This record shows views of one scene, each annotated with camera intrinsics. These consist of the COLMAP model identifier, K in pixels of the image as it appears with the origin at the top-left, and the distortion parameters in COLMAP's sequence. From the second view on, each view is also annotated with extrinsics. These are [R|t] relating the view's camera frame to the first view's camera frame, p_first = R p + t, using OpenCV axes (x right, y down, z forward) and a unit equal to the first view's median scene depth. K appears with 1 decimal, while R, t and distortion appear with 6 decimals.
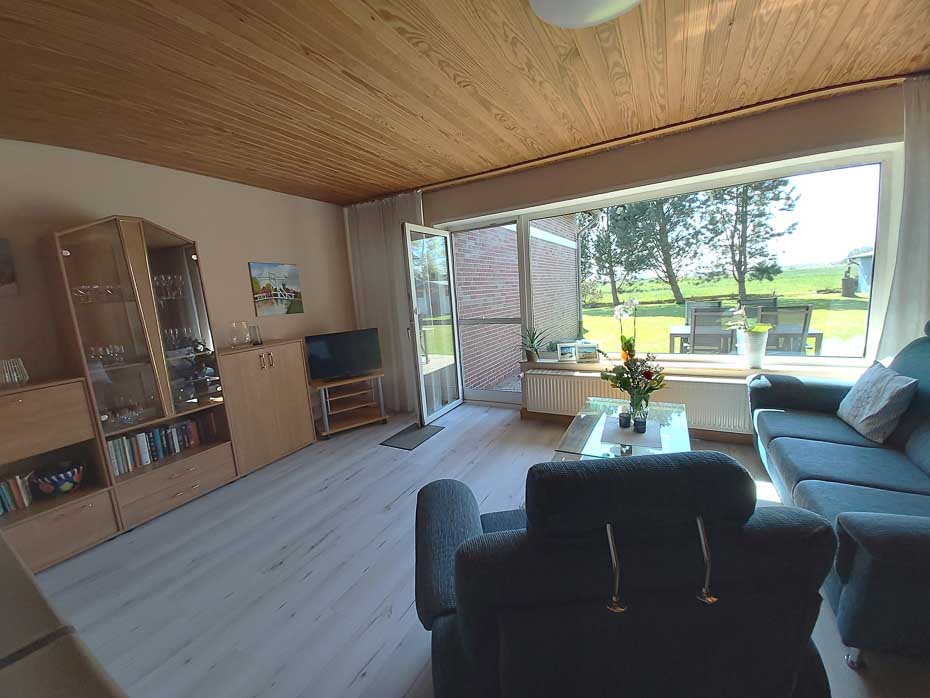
lens RADIAL K [[358.9, 0, 465.0], [0, 358.9, 349.0], [0, 0, 1]] dist [0.006876, -0.010134]
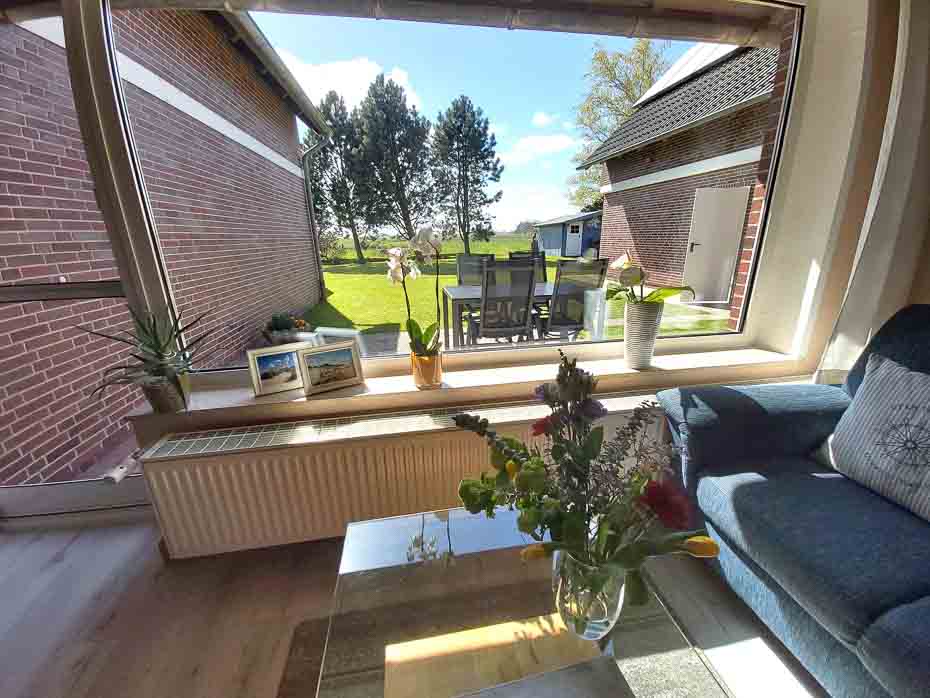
lens RADIAL K [[358.9, 0, 465.0], [0, 358.9, 349.0], [0, 0, 1]] dist [0.006876, -0.010134]
pose [[0.780420, -0.132934, 0.610961, 0.039591], [0.062122, 0.988788, 0.135790, -0.010028], [-0.622162, -0.068019, 0.779928, 0.109639]]
